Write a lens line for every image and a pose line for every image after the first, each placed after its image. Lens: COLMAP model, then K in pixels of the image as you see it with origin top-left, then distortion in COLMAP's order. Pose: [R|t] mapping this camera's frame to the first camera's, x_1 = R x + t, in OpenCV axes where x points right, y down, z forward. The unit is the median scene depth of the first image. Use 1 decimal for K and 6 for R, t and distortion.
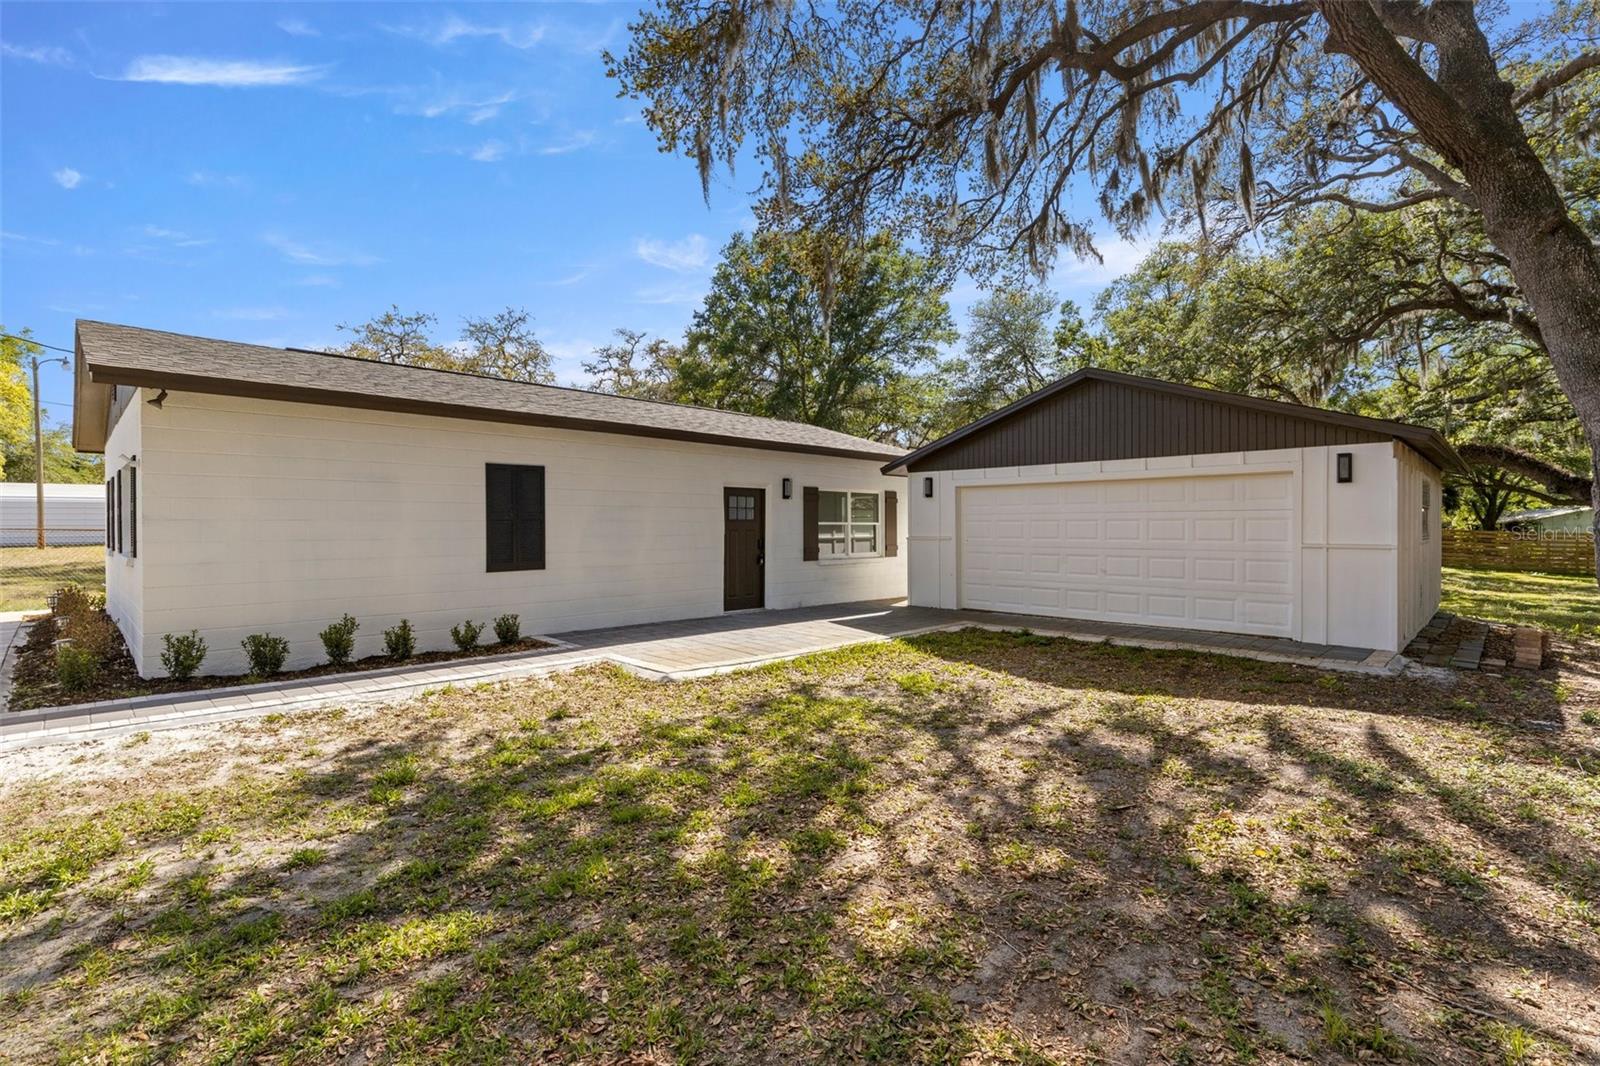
lens RADIAL K [[722.0, 0, 797.8], [0, 722.0, 530.1], [0, 0, 1]] dist [0.008789, -0.000840]
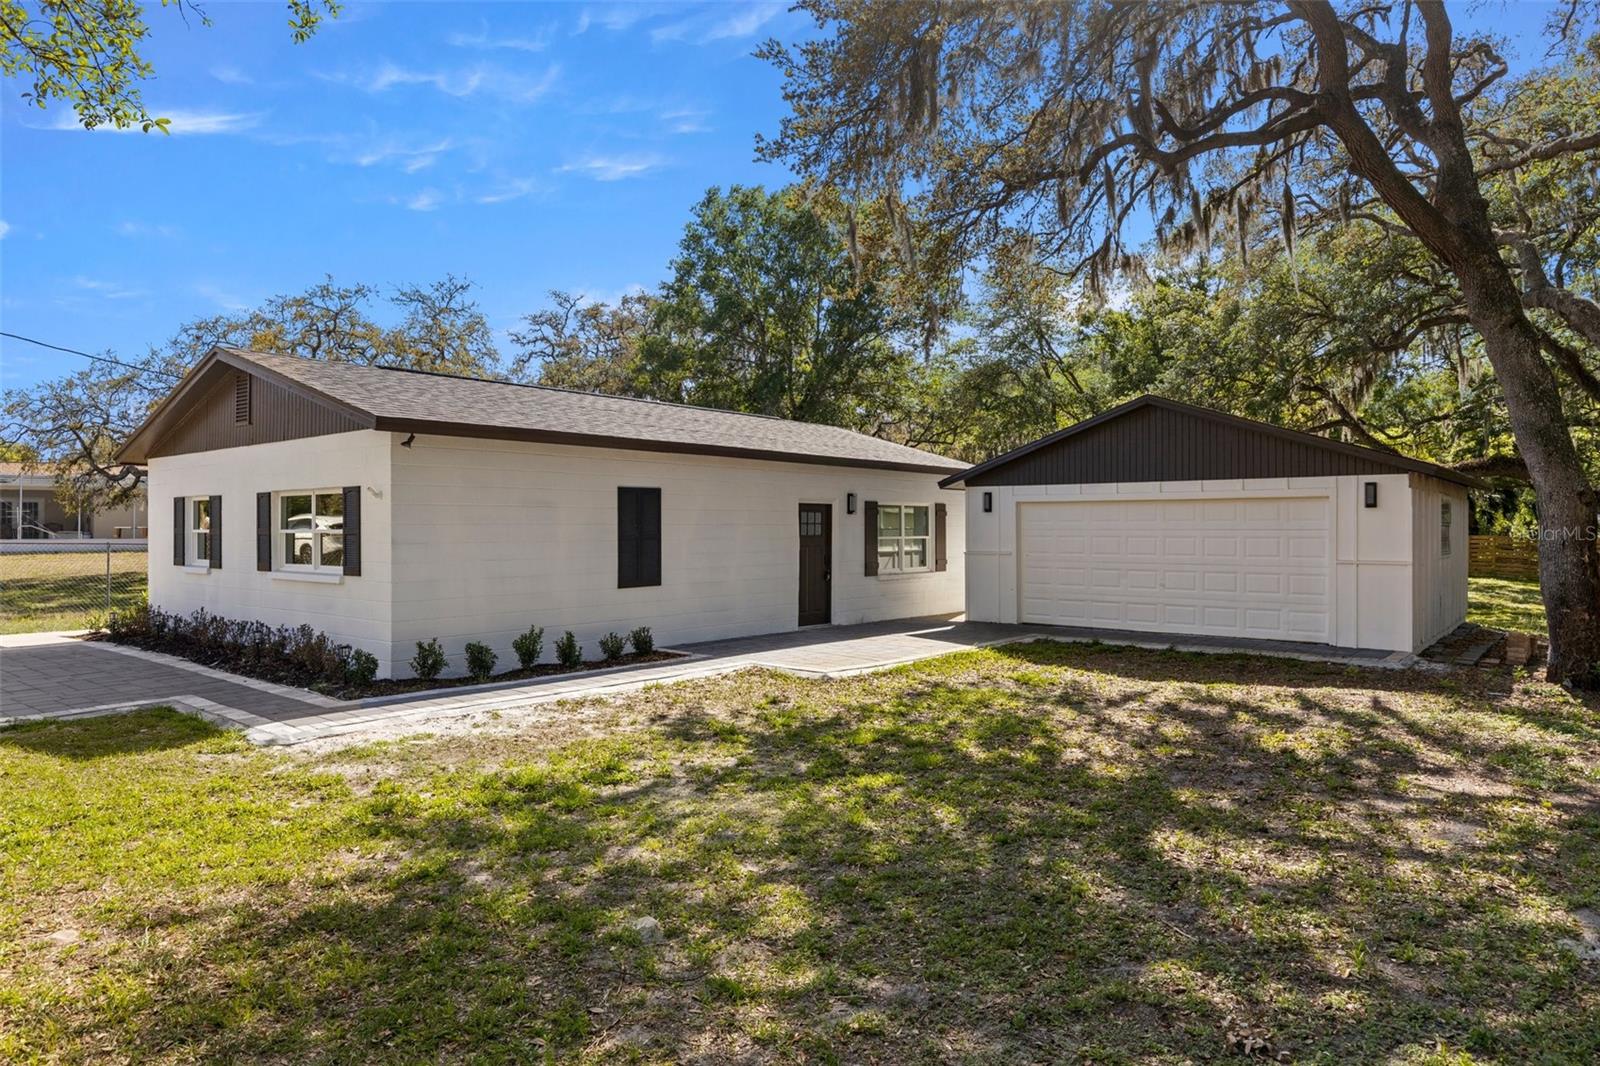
lens RADIAL K [[972.9, 0, 793.7], [0, 972.9, 525.9], [0, 0, 1]] dist [0.001373, 0.003749]
pose [[0.996334, 0.001108, 0.085544, -0.229268], [-0.000572, 0.999980, -0.006289, -0.019944], [-0.085549, 0.006217, 0.996315, -0.362769]]
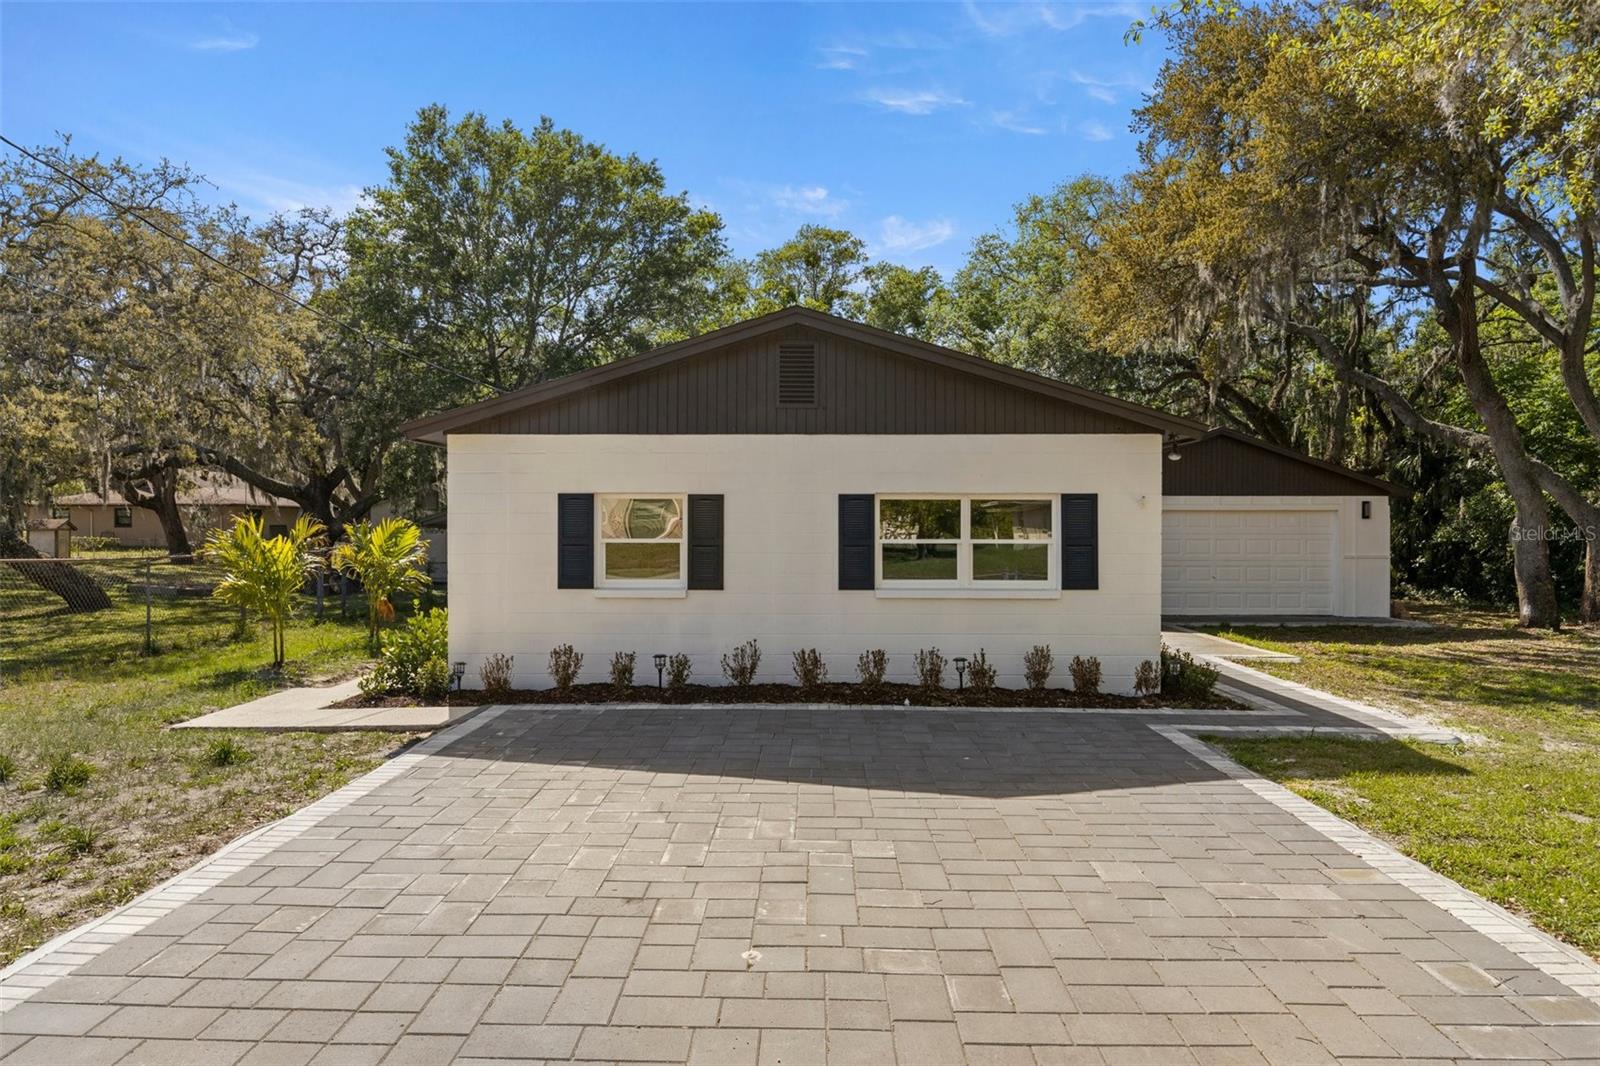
lens RADIAL K [[1094.6, 0, 800.0], [0, 1094.6, 533.0], [0, 0, 1]] dist [-0.043076, -0.000391]
pose [[0.730091, -0.002081, 0.683347, -1.452843], [-0.002177, 0.999983, 0.005371, -0.033361], [-0.683347, -0.005409, 0.730074, 0.064555]]
